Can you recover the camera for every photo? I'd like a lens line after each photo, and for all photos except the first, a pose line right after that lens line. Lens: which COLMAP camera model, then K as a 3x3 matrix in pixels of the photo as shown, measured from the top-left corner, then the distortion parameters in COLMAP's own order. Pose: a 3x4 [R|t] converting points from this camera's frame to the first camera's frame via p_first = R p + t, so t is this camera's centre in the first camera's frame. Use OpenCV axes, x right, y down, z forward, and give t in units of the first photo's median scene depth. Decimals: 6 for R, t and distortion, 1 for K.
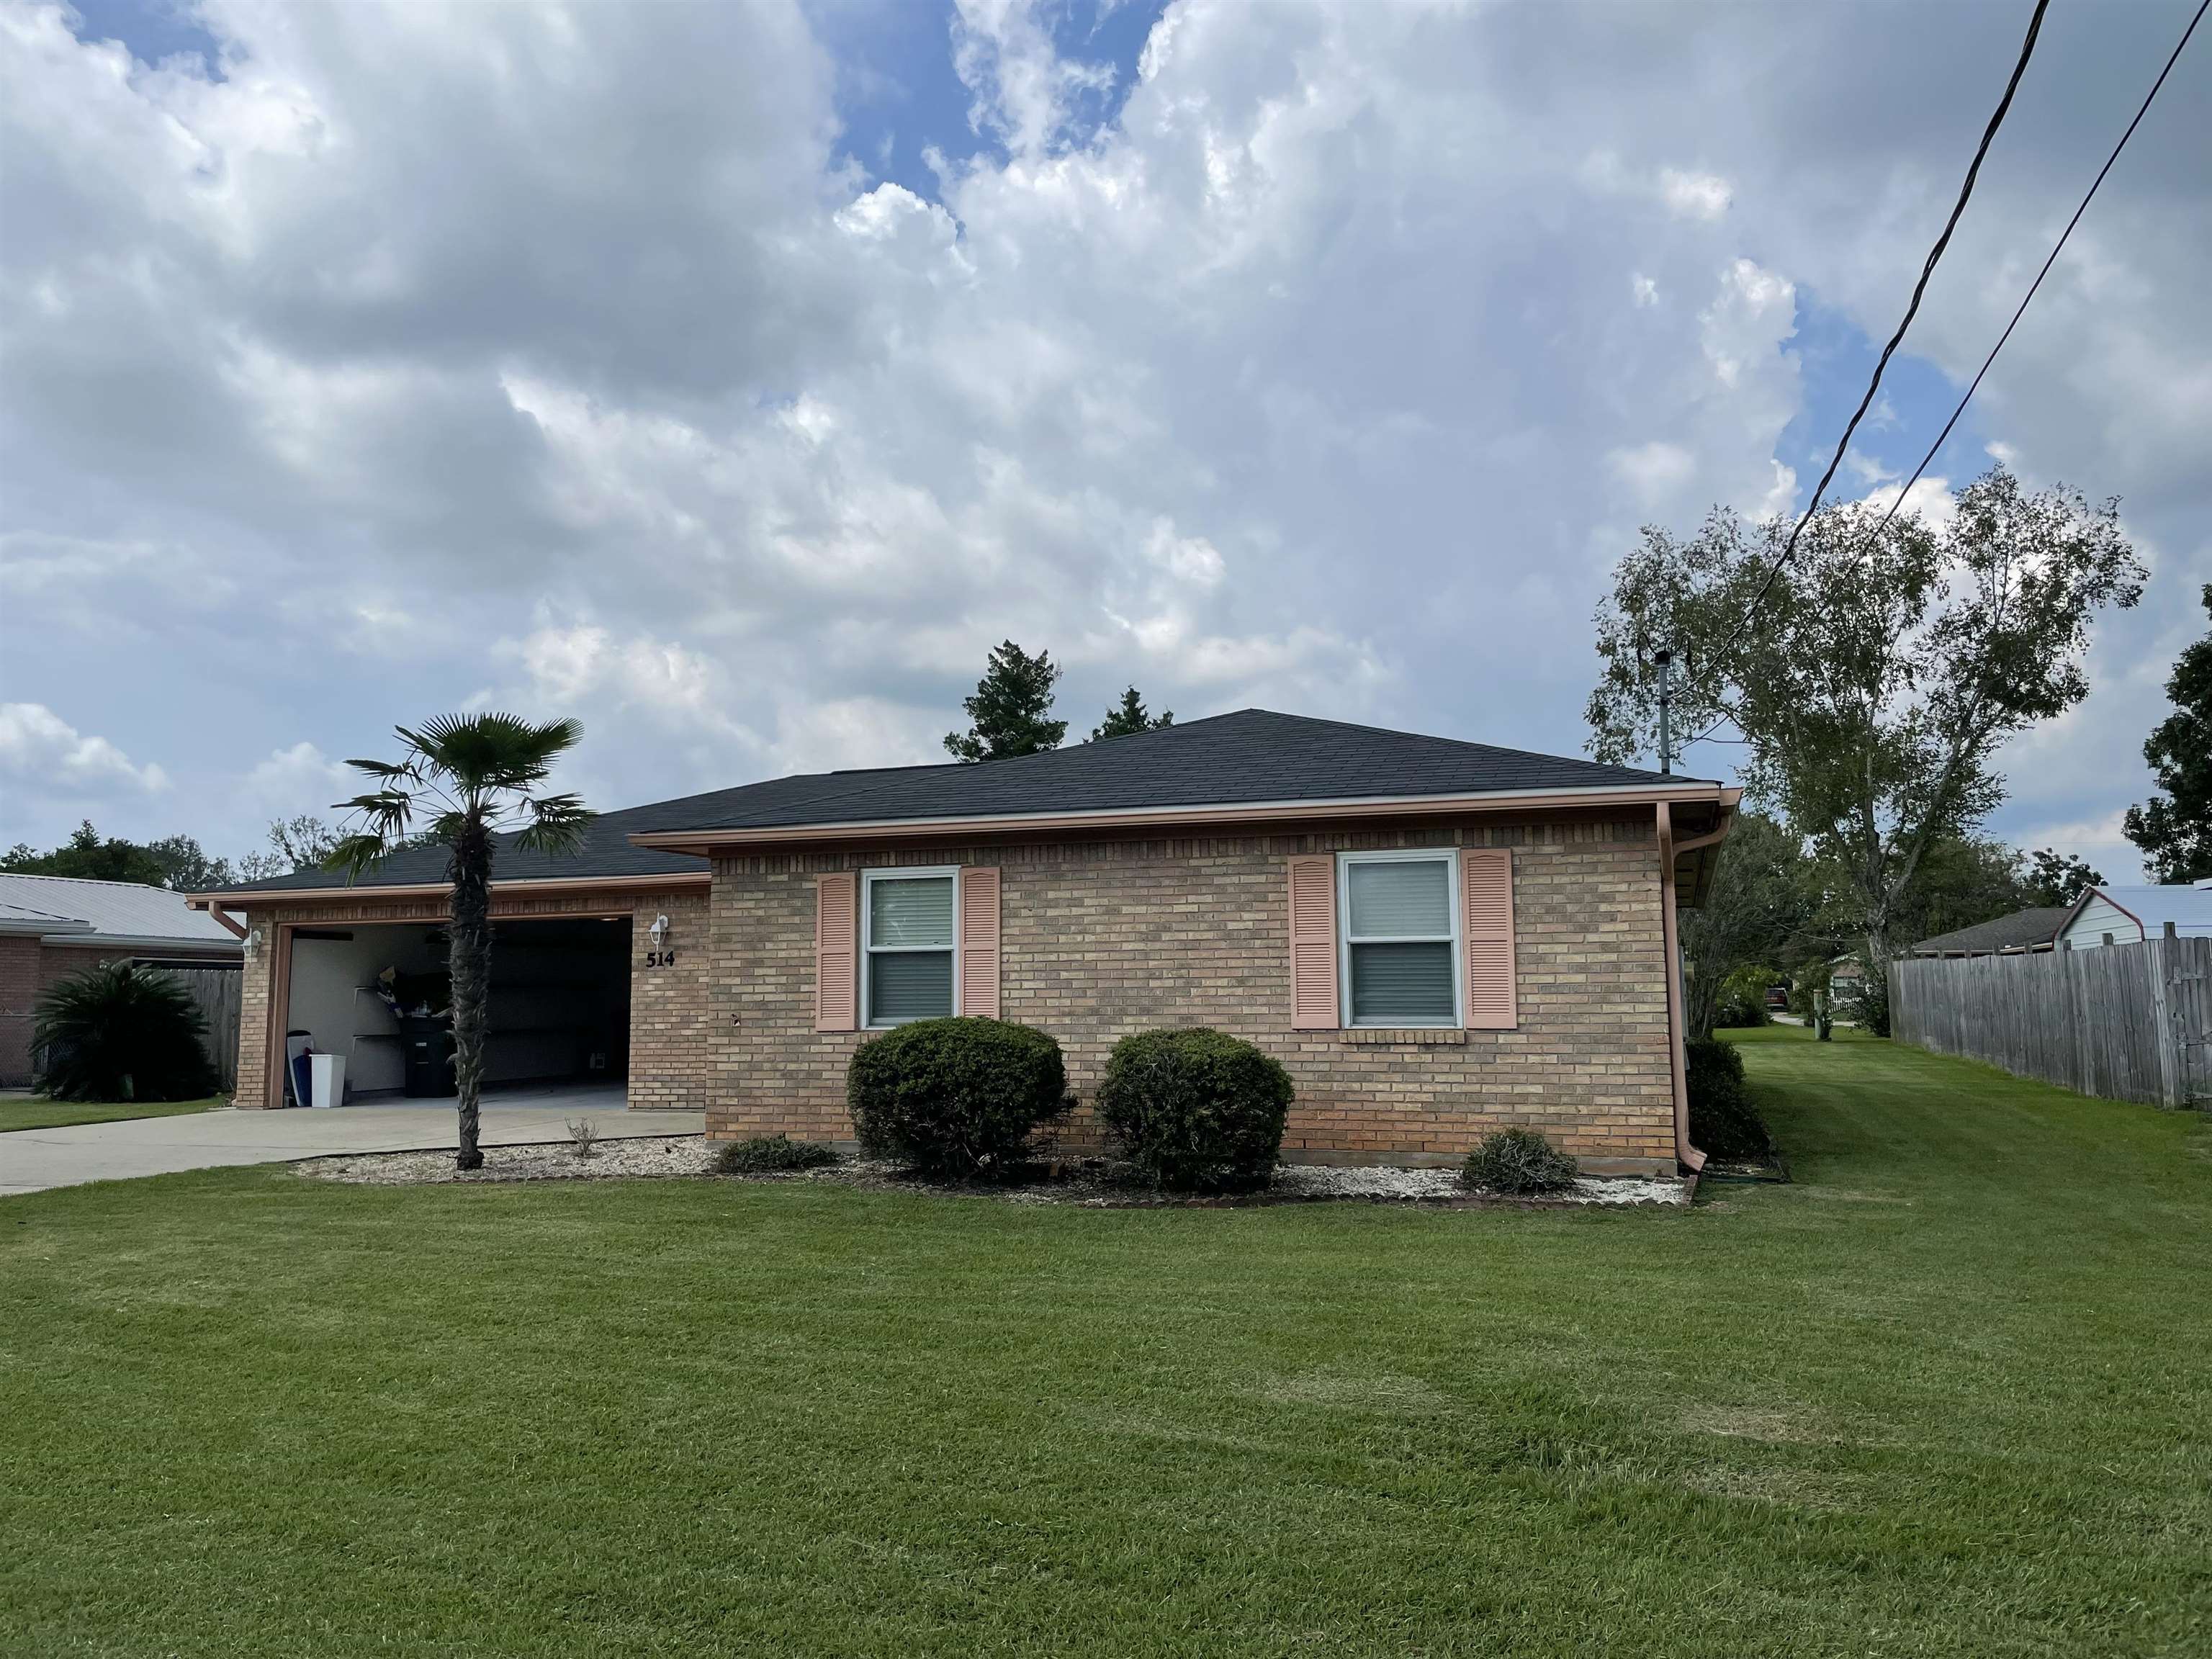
lens RADIAL K [[1700.5, 0, 1081.2], [0, 1700.5, 817.8], [0, 0, 1]] dist [0.095101, -0.125700]
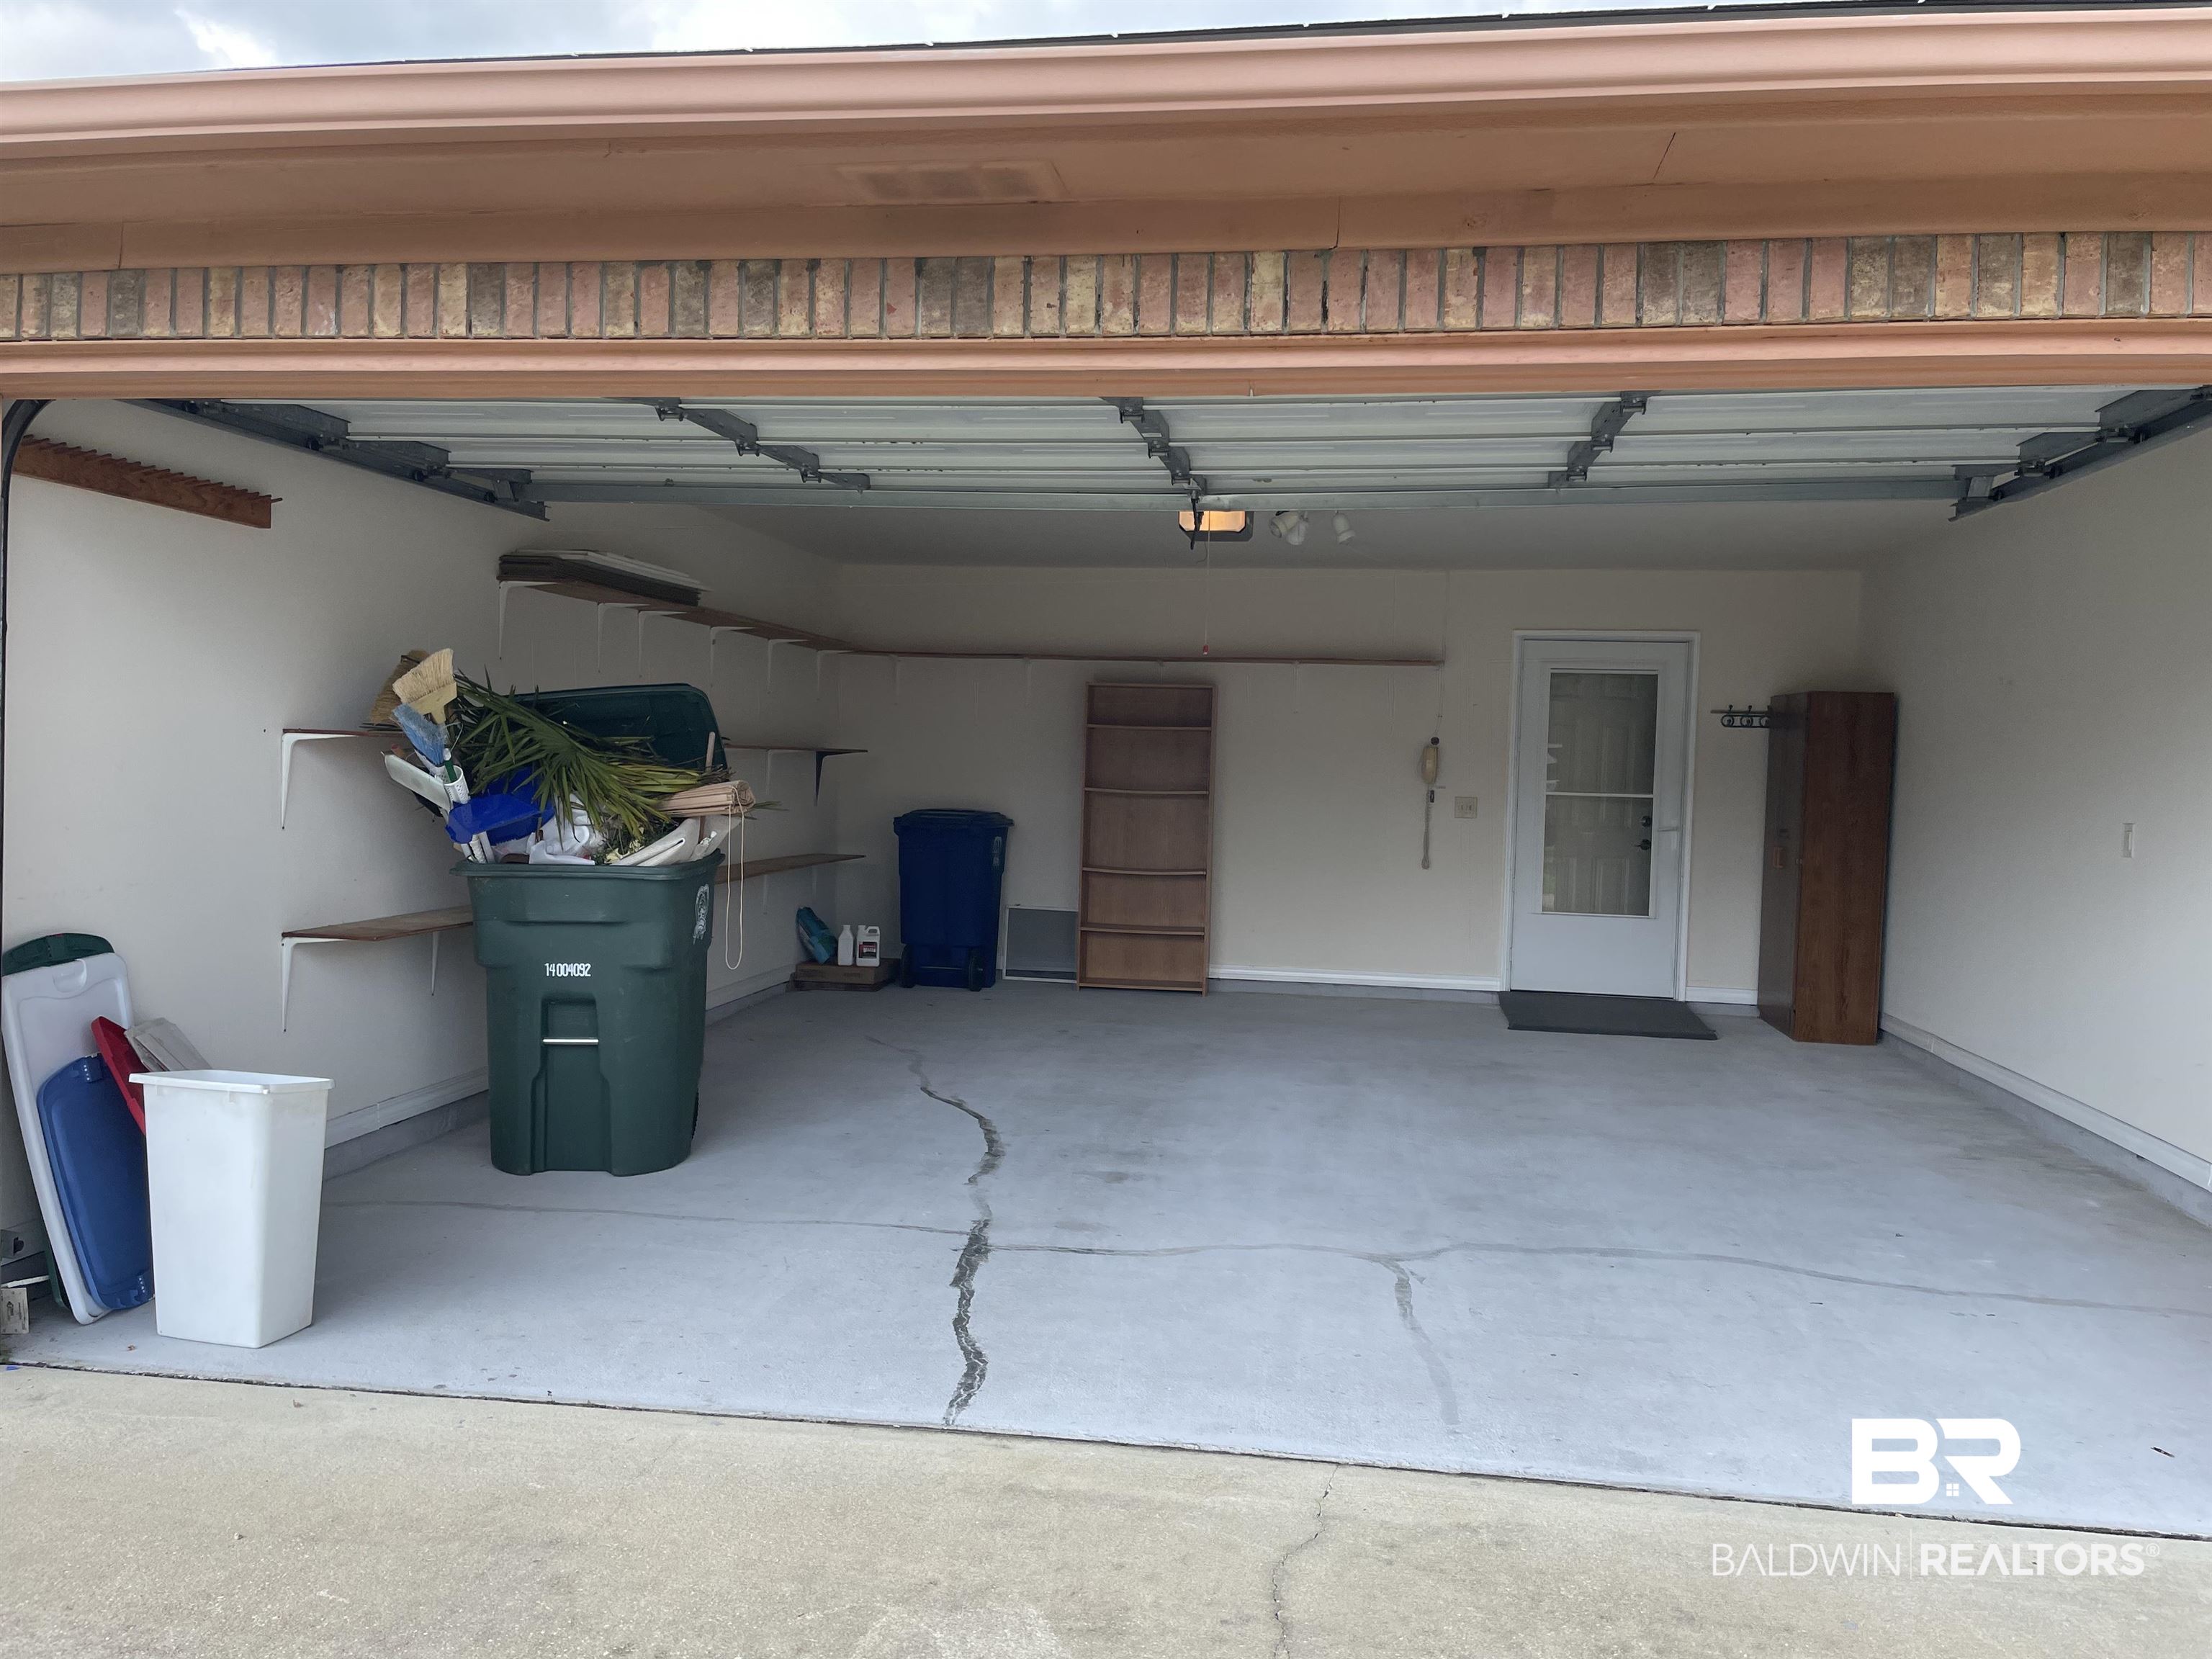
lens RADIAL K [[1700.5, 0, 1081.2], [0, 1700.5, 817.8], [0, 0, 1]] dist [0.095101, -0.125700]
pose [[0.986227, 0.021802, 0.163953, -0.352243], [-0.044110, 0.990042, 0.133683, 0.073318], [-0.159406, -0.139074, 0.977368, 0.748840]]
